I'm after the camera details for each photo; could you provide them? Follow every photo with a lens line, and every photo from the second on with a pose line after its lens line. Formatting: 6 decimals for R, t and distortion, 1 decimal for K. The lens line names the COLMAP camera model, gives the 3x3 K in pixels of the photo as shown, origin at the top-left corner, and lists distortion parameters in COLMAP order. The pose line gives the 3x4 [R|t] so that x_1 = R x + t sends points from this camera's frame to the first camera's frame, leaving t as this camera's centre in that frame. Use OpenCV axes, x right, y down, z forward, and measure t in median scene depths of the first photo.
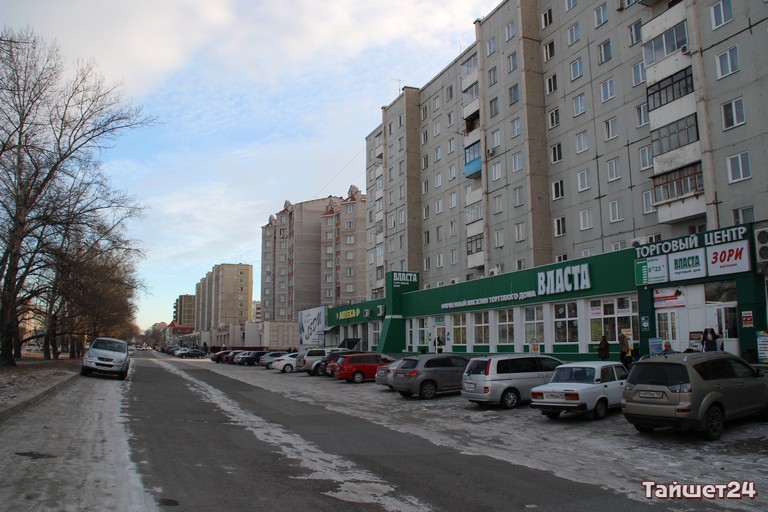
lens RADIAL K [[640.9, 0, 384.0], [0, 640.9, 256.0], [0, 0, 1]] dist [-0.181565, 0.114648]
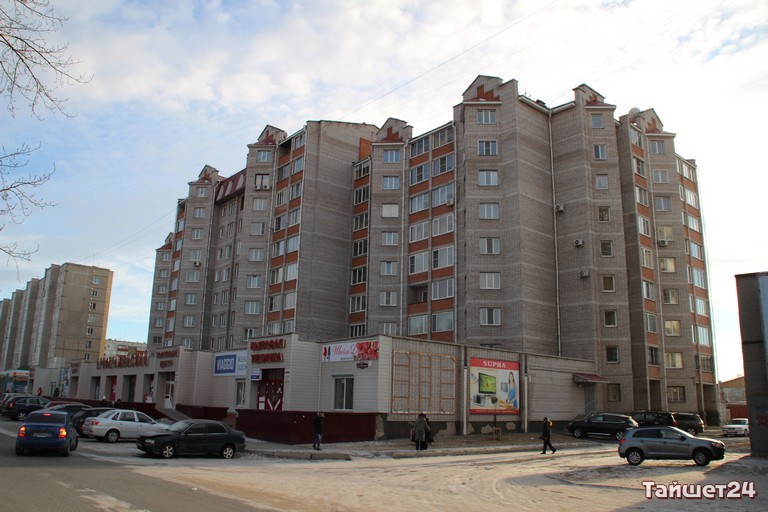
lens RADIAL K [[640.9, 0, 384.0], [0, 640.9, 256.0], [0, 0, 1]] dist [-0.181565, 0.114648]
pose [[0.949432, 0.111744, 0.293414, -0.751570], [-0.081874, 0.990305, -0.112220, 0.261157], [-0.303109, 0.082522, 0.949376, 1.798887]]
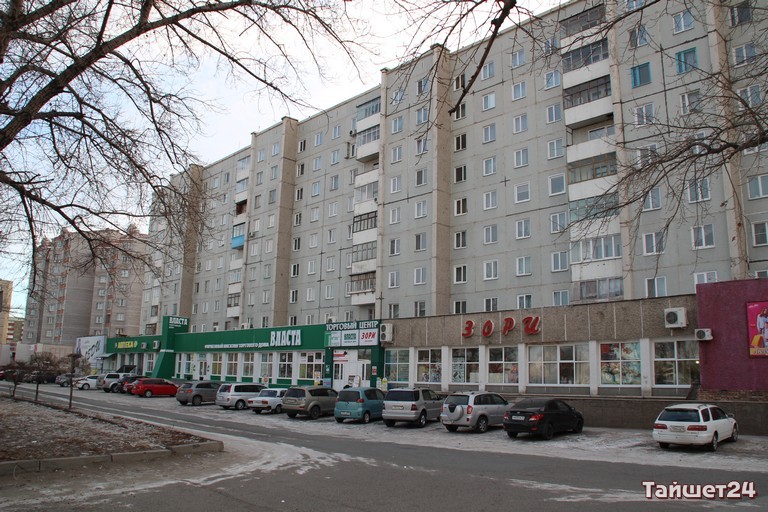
lens RADIAL K [[640.9, 0, 384.0], [0, 640.9, 256.0], [0, 0, 1]] dist [-0.181565, 0.114648]
pose [[0.930550, 0.096389, 0.353250, -0.055913], [-0.079475, 0.994900, -0.062116, -0.069779], [-0.357436, 0.029727, 0.933464, -0.465039]]
